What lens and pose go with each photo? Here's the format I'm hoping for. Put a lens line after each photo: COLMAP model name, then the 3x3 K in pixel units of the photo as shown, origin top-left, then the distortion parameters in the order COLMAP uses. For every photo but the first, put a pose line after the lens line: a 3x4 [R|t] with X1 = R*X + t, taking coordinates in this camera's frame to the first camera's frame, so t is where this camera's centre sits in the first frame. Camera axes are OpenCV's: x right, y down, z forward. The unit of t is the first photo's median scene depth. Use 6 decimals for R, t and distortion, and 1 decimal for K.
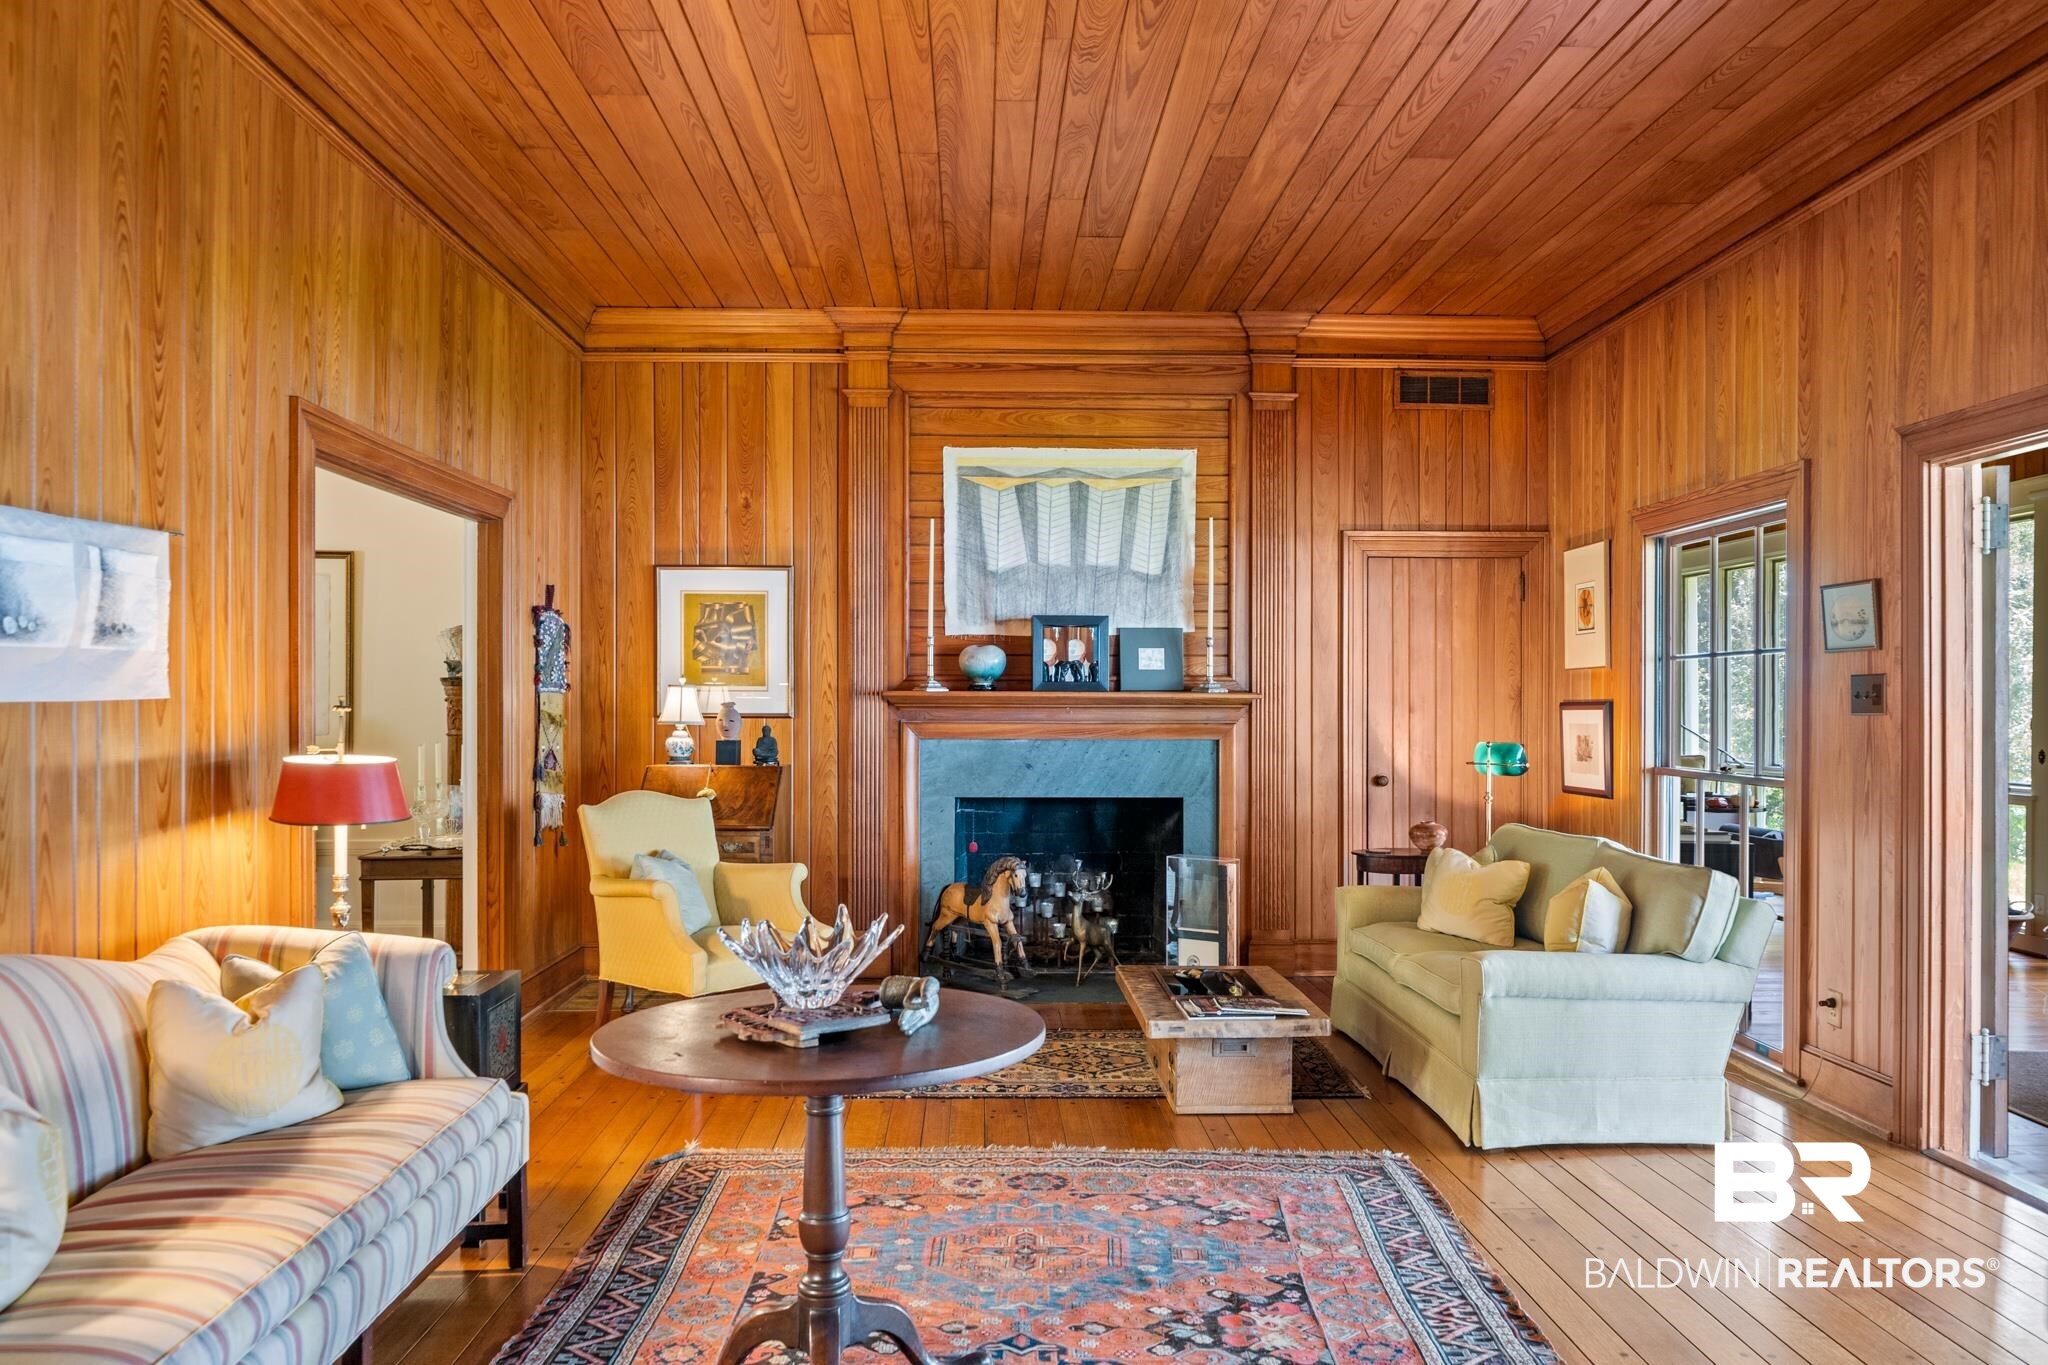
lens RADIAL K [[1364.8, 0, 981.1], [0, 1364.8, 707.2], [0, 0, 1]] dist [-0.001055, -0.003357]
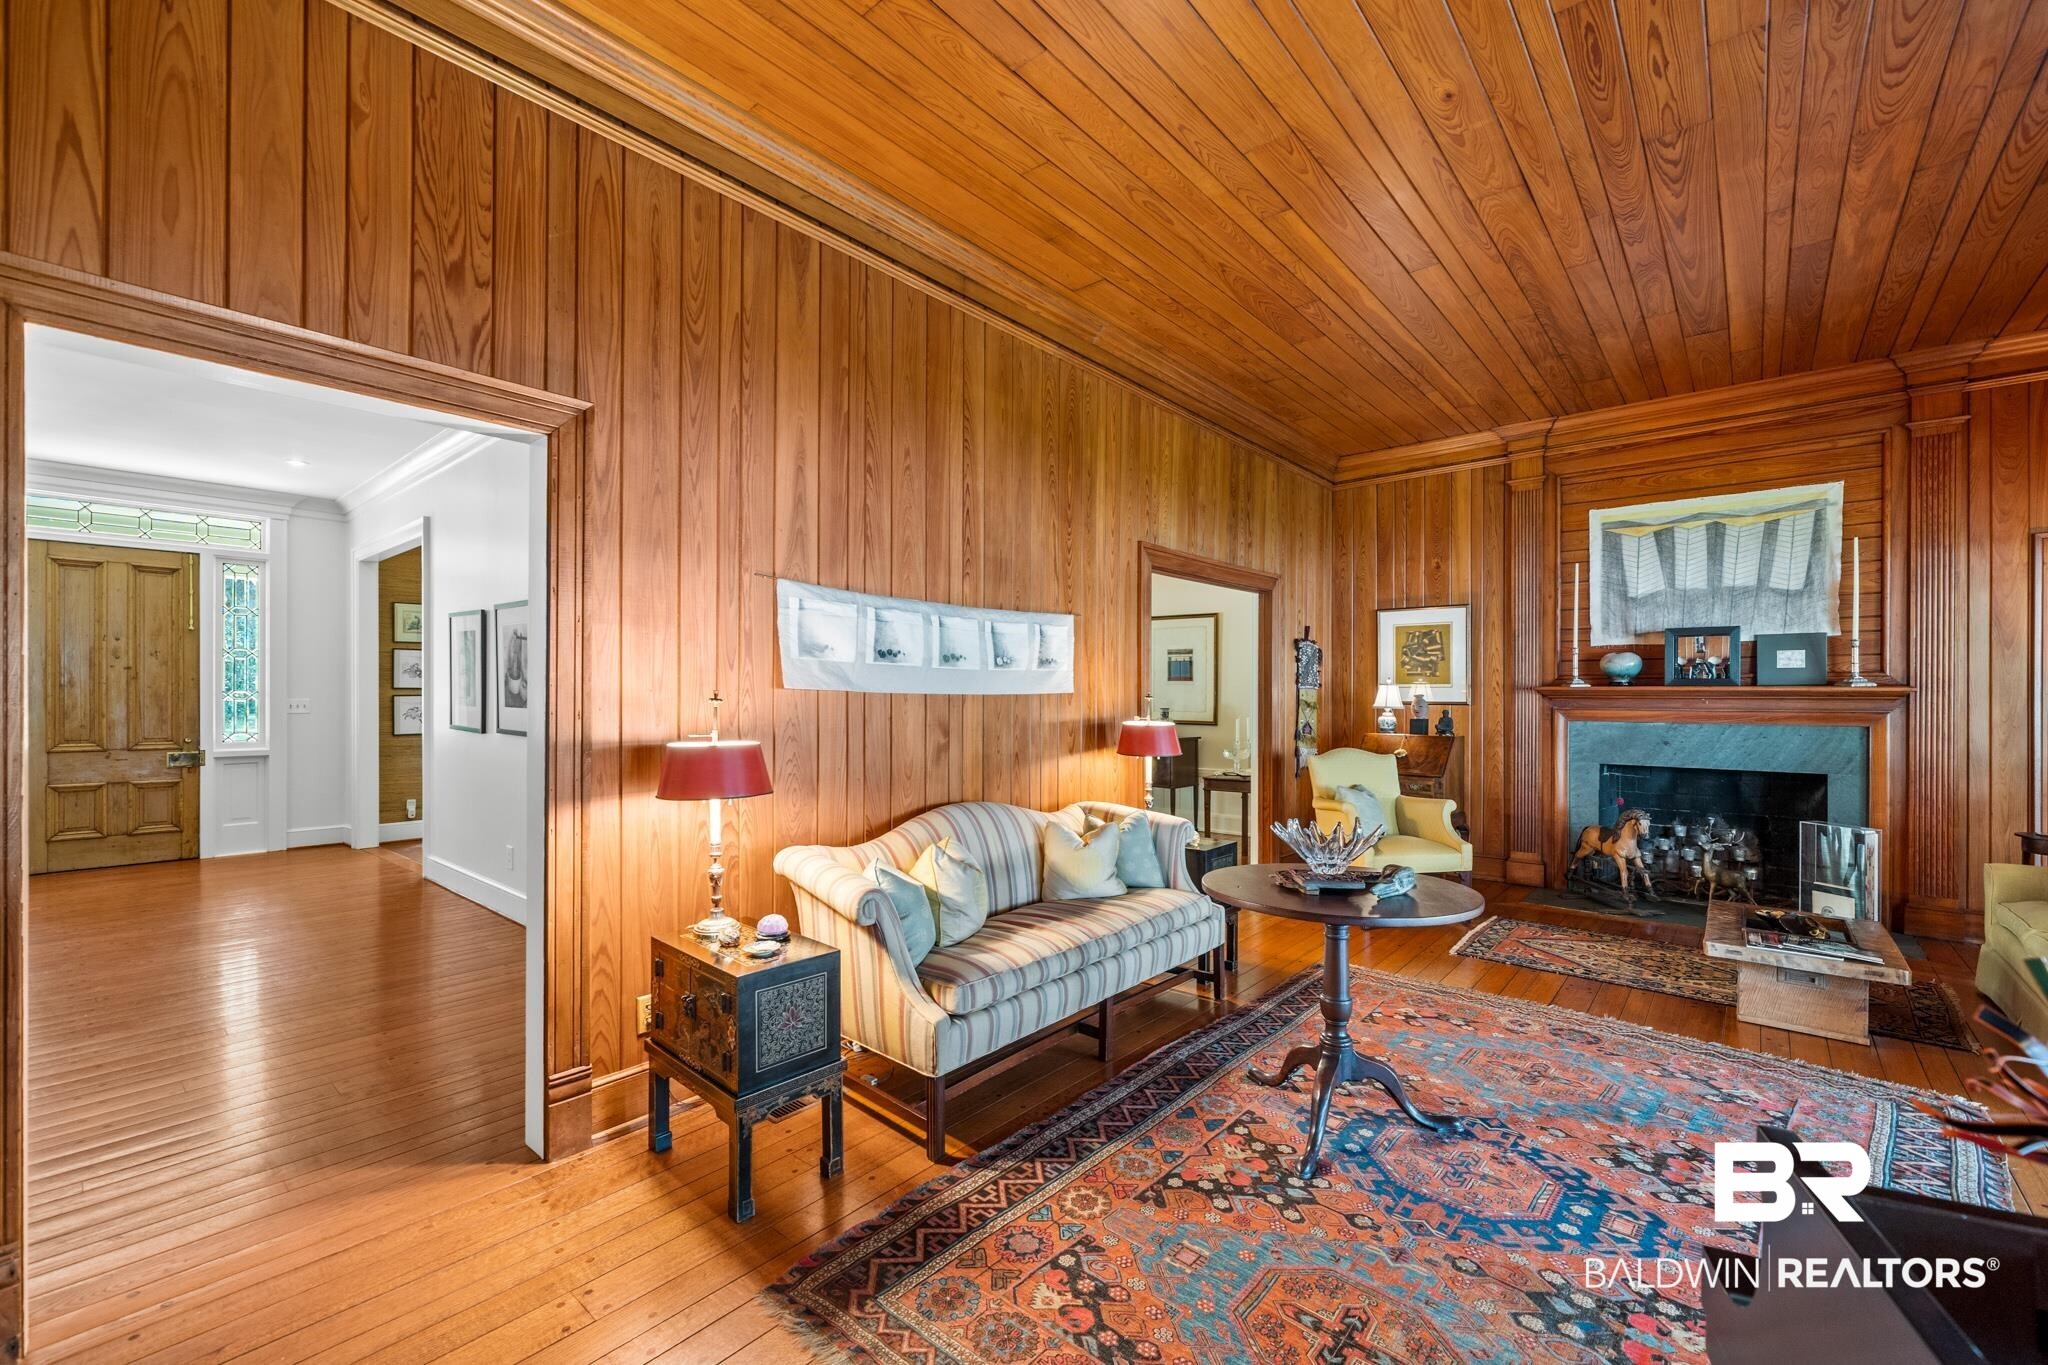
lens RADIAL K [[823.3, 0, 1016.3], [0, 823.3, 698.0], [0, 0, 1]] dist [-0.010970, 0.000753]
pose [[0.737593, 0.002494, -0.675241, 0.149239], [-0.002363, 0.999997, 0.001112, 0.000450], [0.675242, 0.000776, 0.737596, -0.007876]]
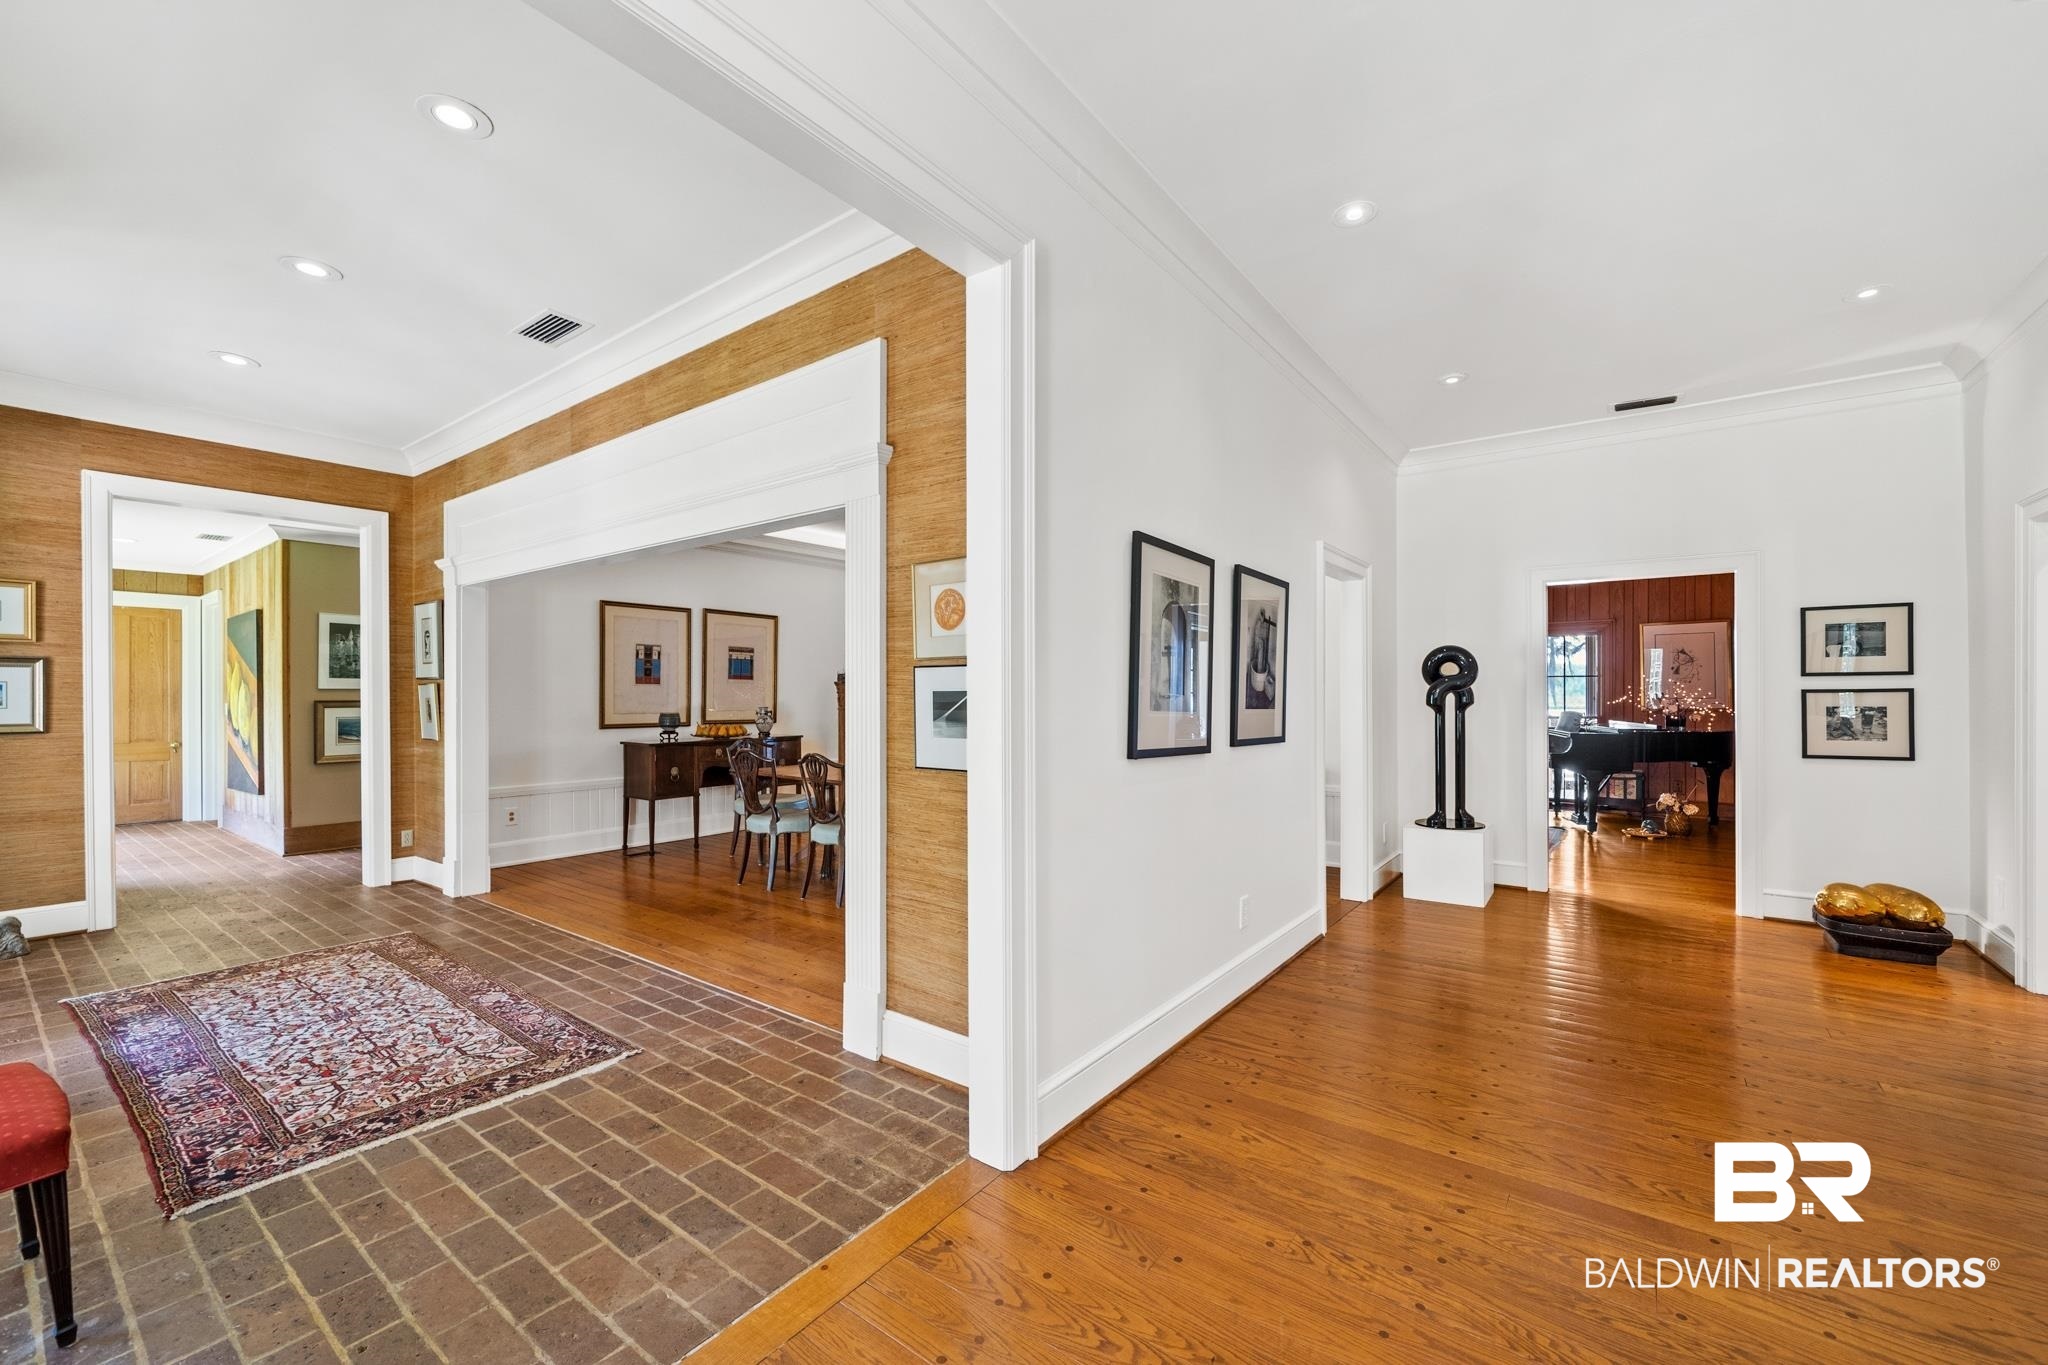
lens RADIAL K [[823.3, 0, 1017.9], [0, 823.3, 691.6], [0, 0, 1]] dist [-0.010970, 0.000753]
pose [[0.621260, 0.000344, 0.783604, -2.021231], [0.005741, 0.999971, -0.004992, 0.002607], [-0.783583, 0.007600, 0.621240, 0.007045]]
